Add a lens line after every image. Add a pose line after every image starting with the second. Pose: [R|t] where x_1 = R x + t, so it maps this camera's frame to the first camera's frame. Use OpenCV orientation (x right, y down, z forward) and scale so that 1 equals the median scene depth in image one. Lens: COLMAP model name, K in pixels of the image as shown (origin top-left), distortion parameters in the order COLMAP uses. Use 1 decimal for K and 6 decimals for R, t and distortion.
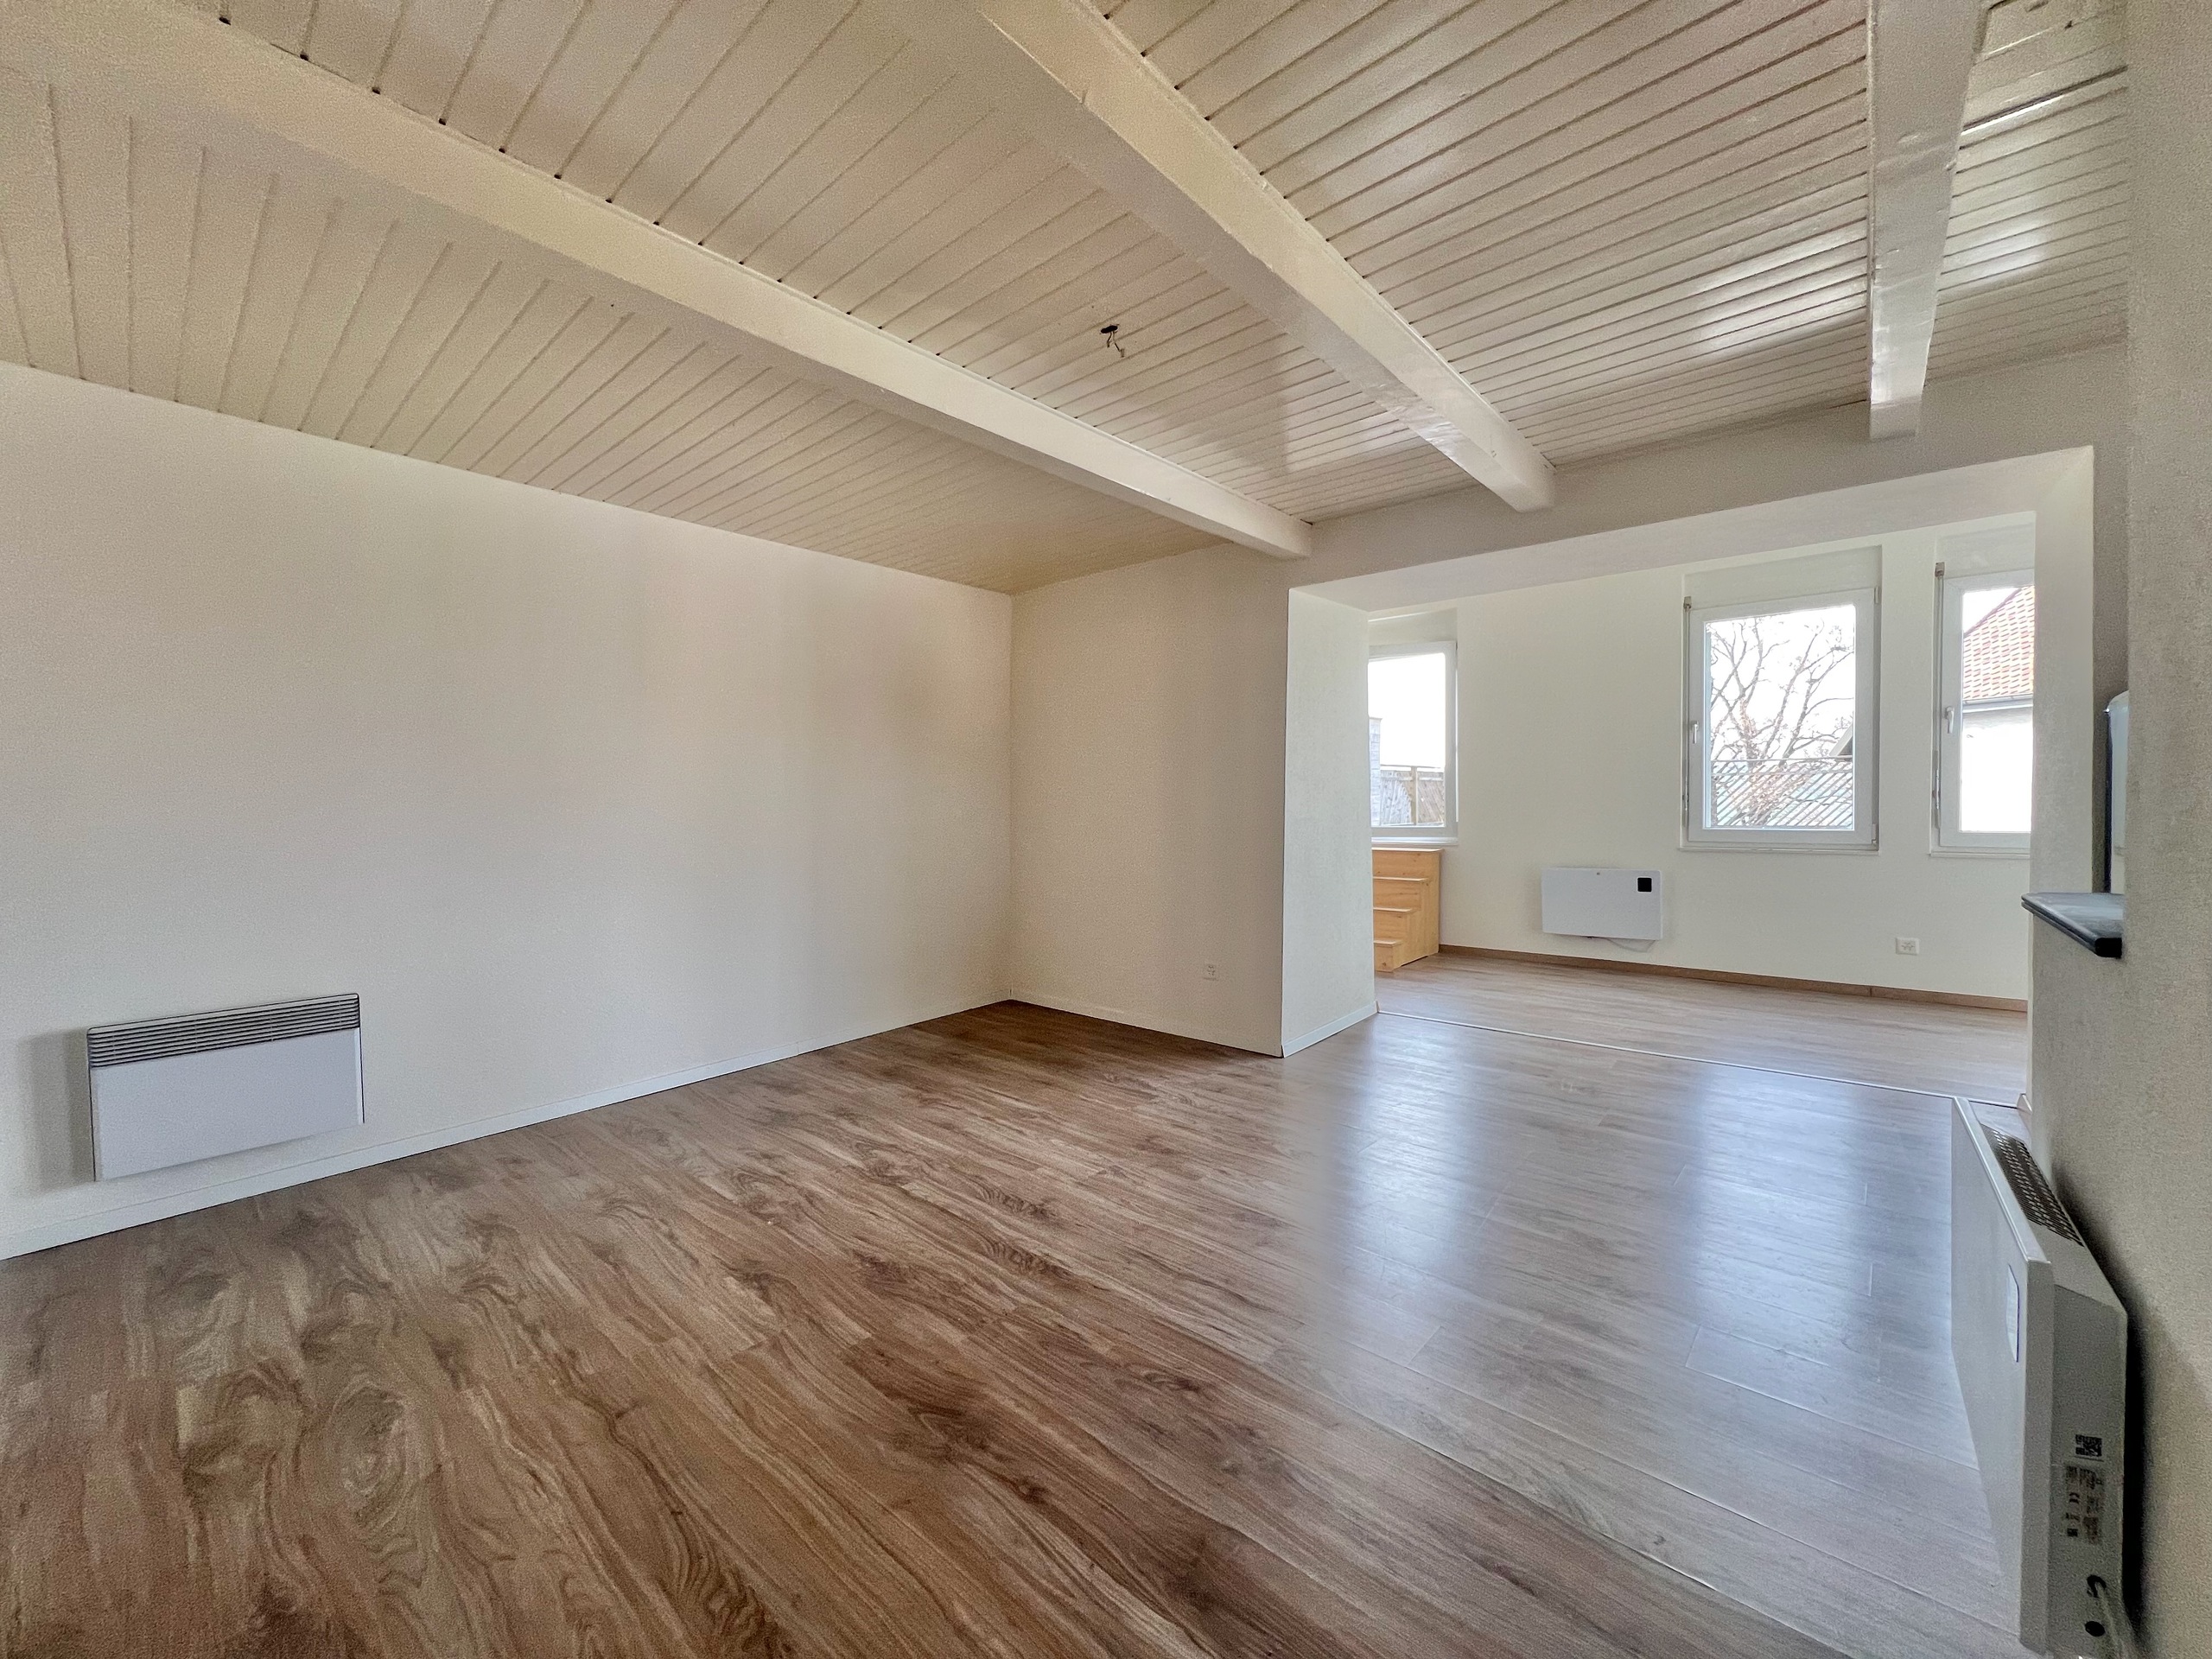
lens RADIAL K [[872.4, 0, 1106.0], [0, 872.4, 829.5], [0, 0, 1]] dist [-0.001465, 0.000083]
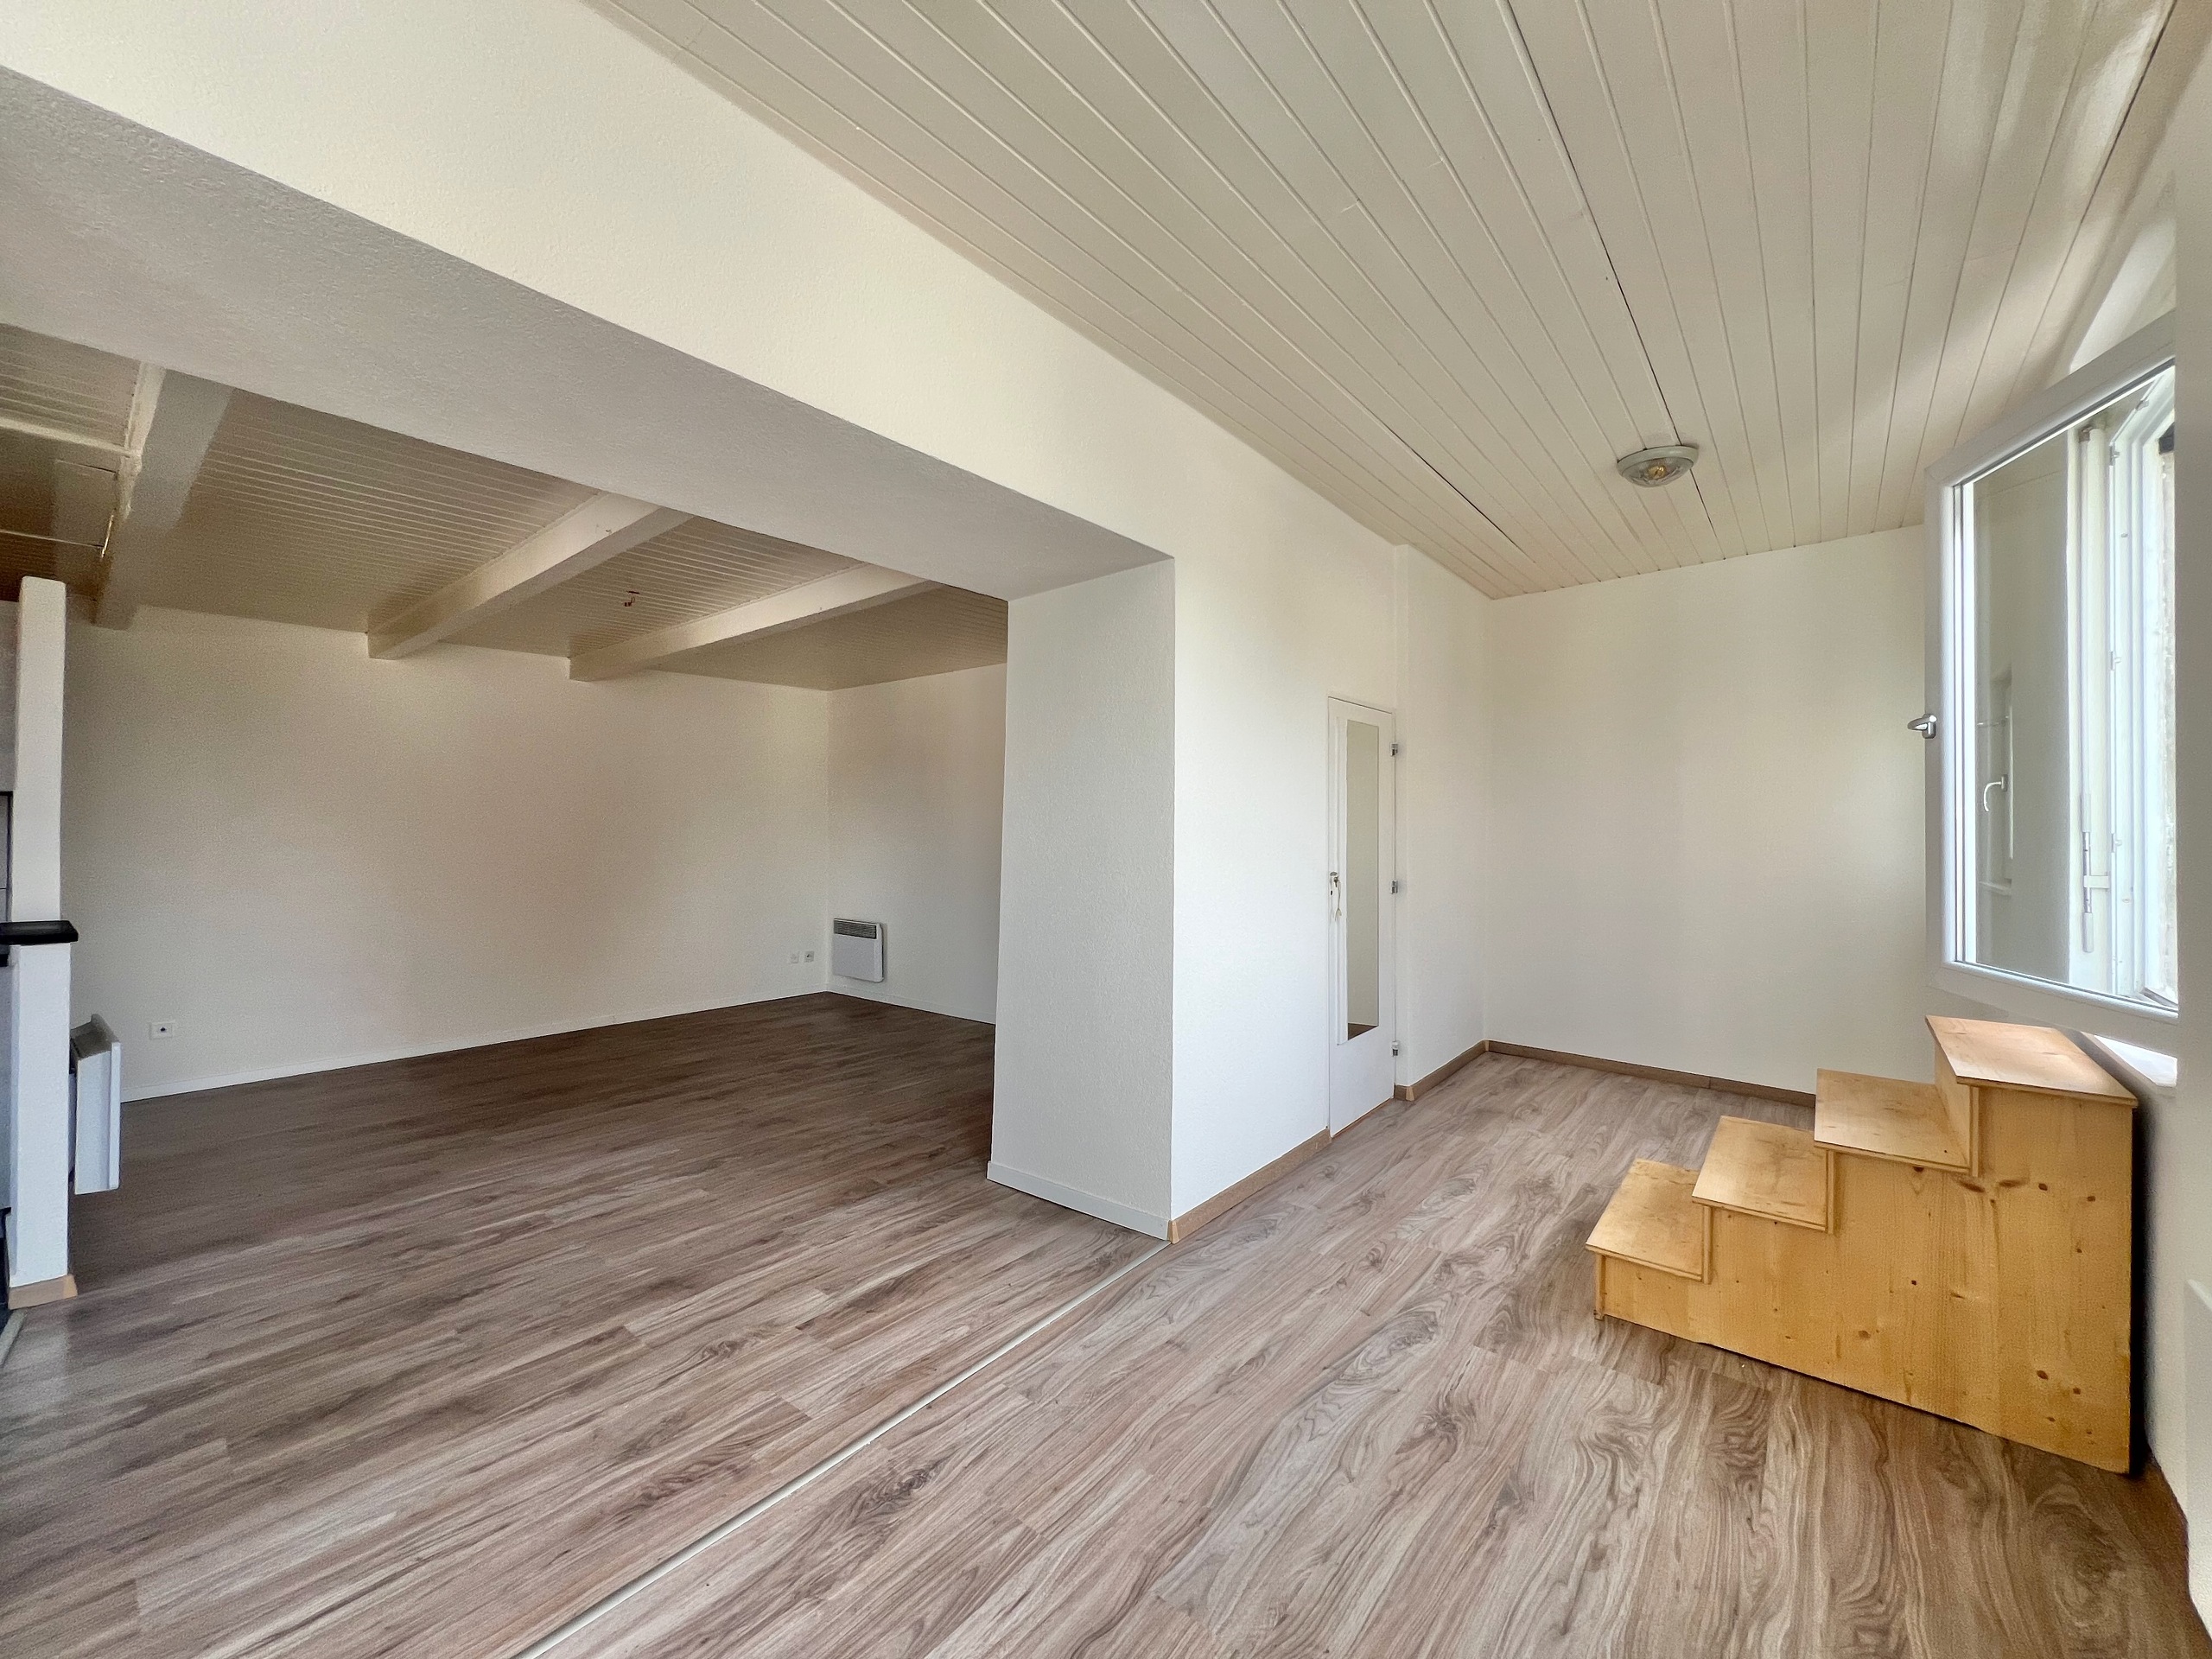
lens RADIAL K [[872.4, 0, 1106.0], [0, 872.4, 829.5], [0, 0, 1]] dist [-0.001465, 0.000083]
pose [[0.029059, 0.016505, -0.999441, 0.854028], [-0.035798, 0.999239, 0.015461, -0.070166], [0.998936, 0.035329, 0.029627, 0.896678]]
